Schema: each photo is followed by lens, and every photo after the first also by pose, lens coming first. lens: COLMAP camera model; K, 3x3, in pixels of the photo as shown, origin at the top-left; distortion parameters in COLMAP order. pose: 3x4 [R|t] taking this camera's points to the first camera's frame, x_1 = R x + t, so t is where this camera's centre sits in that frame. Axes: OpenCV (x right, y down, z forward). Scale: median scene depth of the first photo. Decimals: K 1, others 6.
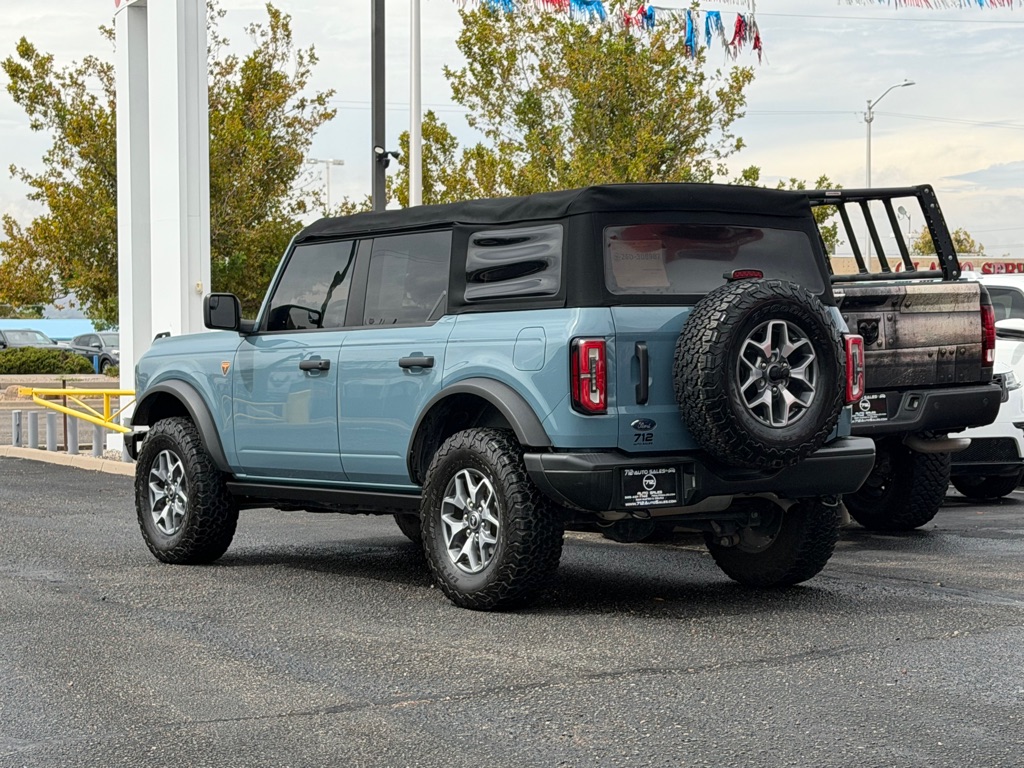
lens RADIAL K [[2312.5, 0, 508.0], [0, 2312.5, 378.0], [0, 0, 1]] dist [0.155684, 0.000000]
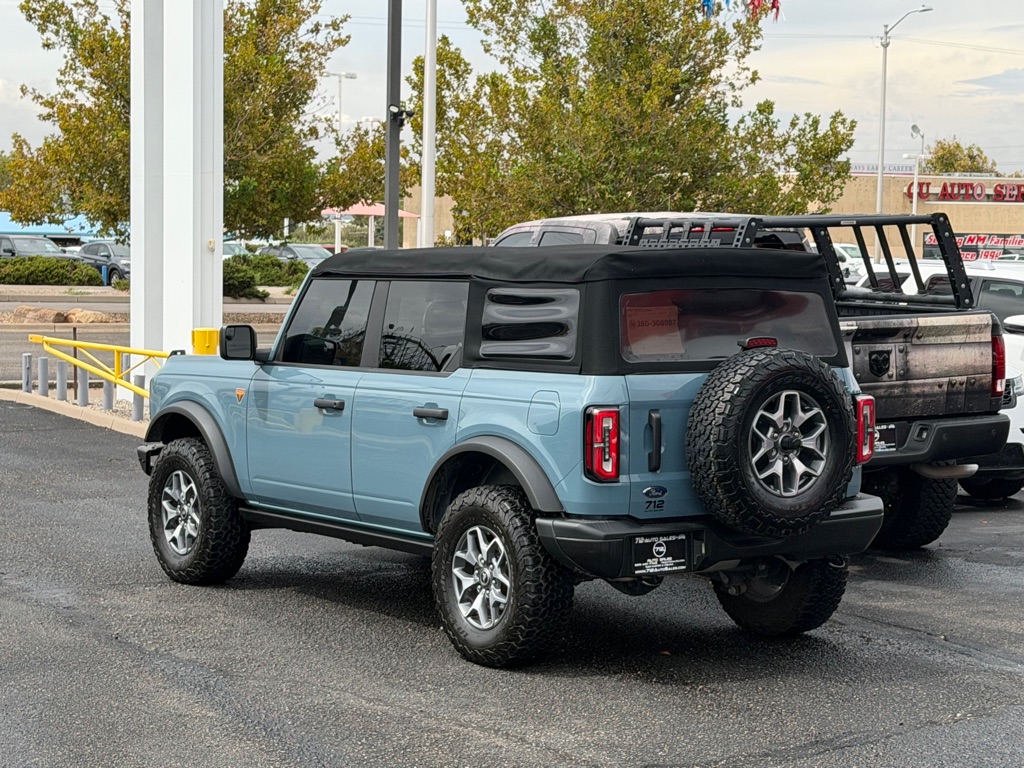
lens RADIAL K [[2312.5, 0, 522.2], [0, 2312.5, 386.7], [0, 0, 1]] dist [0.155684, 0.000000]
pose [[0.999761, 0.021646, 0.003196, -0.003049], [-0.021754, 0.998997, 0.039144, -0.054890], [-0.002346, -0.039205, 0.999228, -0.005984]]
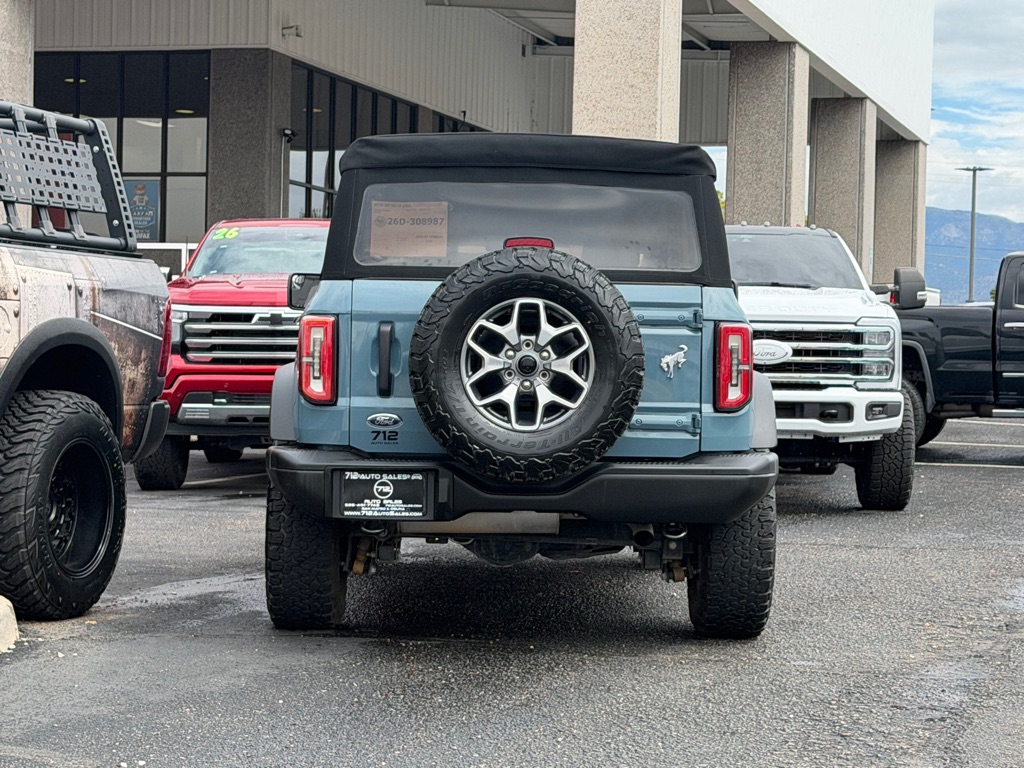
lens RADIAL K [[2312.5, 0, 529.0], [0, 2312.5, 400.7], [0, 0, 1]] dist [0.155684, 0.000000]
pose [[0.815395, 0.036711, -0.577739, 0.503340], [-0.037093, 0.999250, 0.011145, 0.001429], [0.577715, 0.012342, 0.816145, 0.294851]]
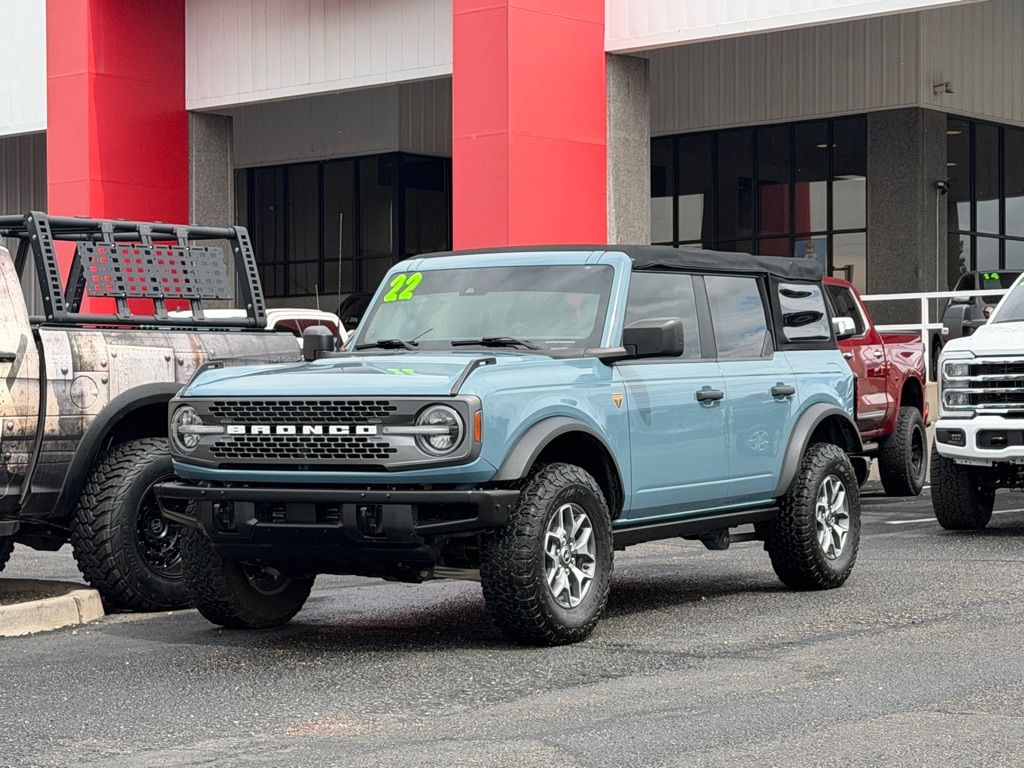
lens RADIAL K [[2312.5, 0, 527.6], [0, 2312.5, 388.9], [0, 0, 1]] dist [0.155684, 0.000000]
pose [[0.512320, -0.002128, -0.858792, 0.895053], [-0.004520, 0.999976, -0.005174, -0.004543], [0.858783, 0.006533, 0.512298, 0.457466]]
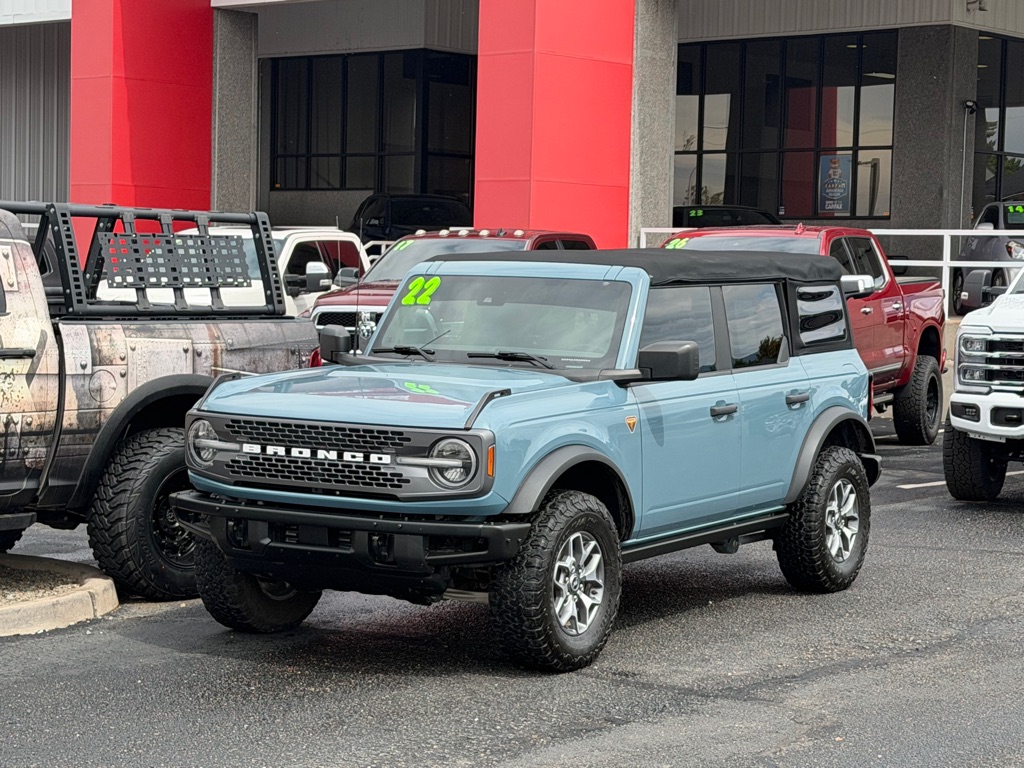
lens RADIAL K [[2312.5, 0, 516.4], [0, 2312.5, 394.2], [0, 0, 1]] dist [0.155684, 0.000000]
pose [[0.500401, 0.068132, -0.863109, 0.897851], [-0.034686, 0.997676, 0.058645, -0.069972], [0.865098, 0.000592, 0.501602, 0.455948]]
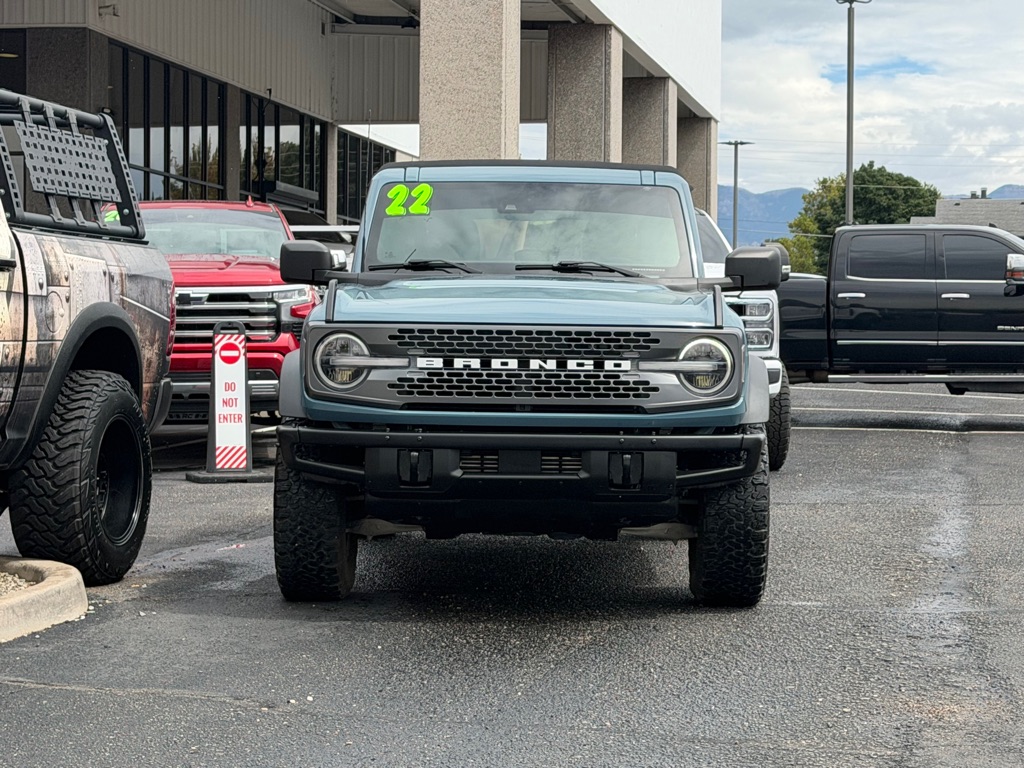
lens RADIAL K [[2312.5, 0, 548.7], [0, 2312.5, 385.0], [0, 0, 1]] dist [0.155684, 0.000000]
pose [[0.877971, 0.024904, -0.478065, 0.463319], [-0.021427, 0.999689, 0.012725, 0.003809], [0.478234, -0.000928, 0.878232, 0.184390]]
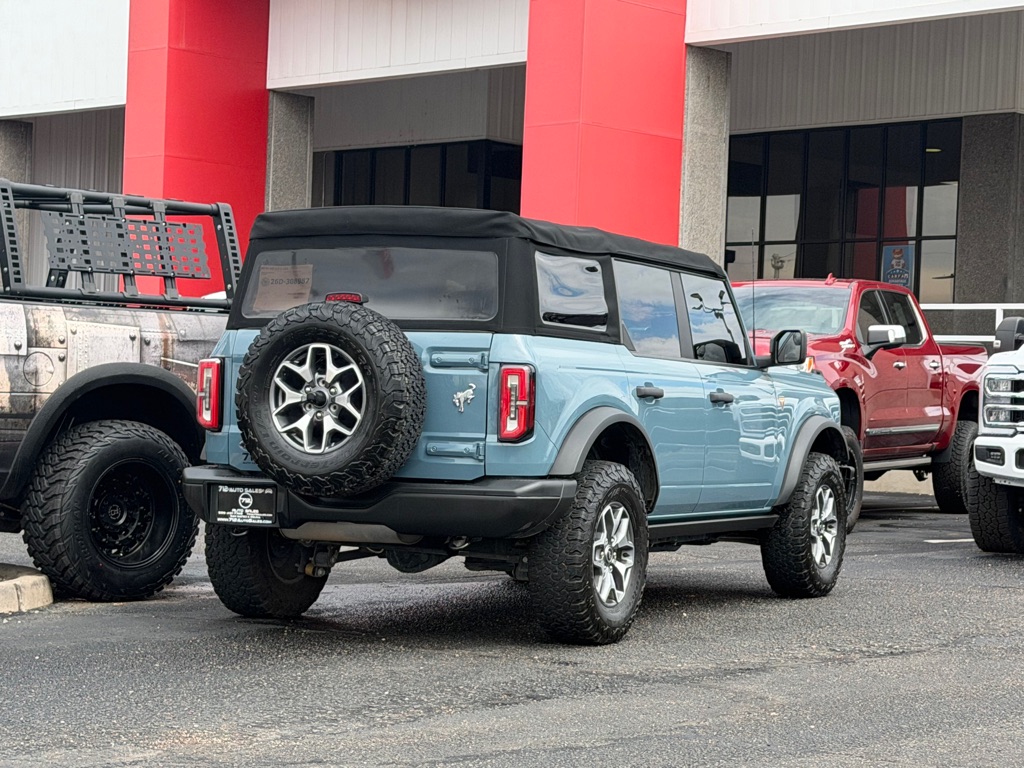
lens RADIAL K [[2312.5, 0, 535.0], [0, 2312.5, 392.1], [0, 0, 1]] dist [0.155684, 0.000000]
pose [[0.469450, 0.022305, -0.882677, 0.878007], [-0.047593, 0.998867, -0.000071, -0.007684], [0.881675, 0.042042, 0.469980, 0.537659]]
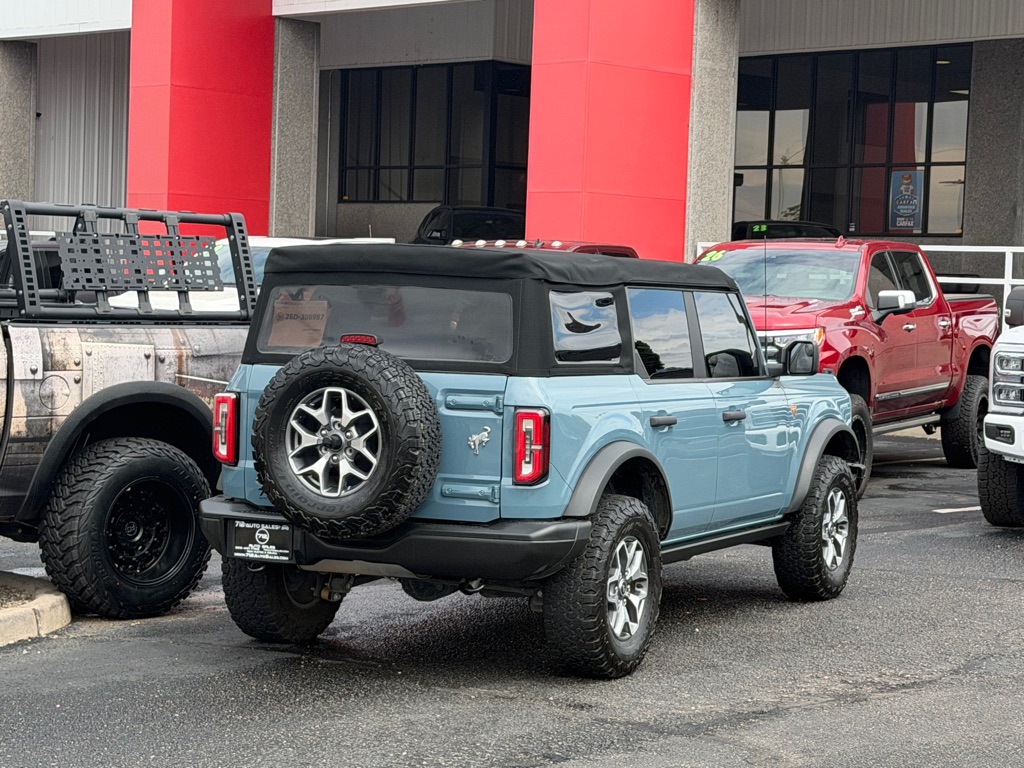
lens RADIAL K [[2312.5, 0, 531.6], [0, 2312.5, 381.0], [0, 0, 1]] dist [0.155684, 0.000000]
pose [[0.466294, 0.062399, -0.882426, 0.877120], [-0.045704, 0.997876, 0.046412, -0.066354], [0.883448, 0.018689, 0.468156, 0.531073]]
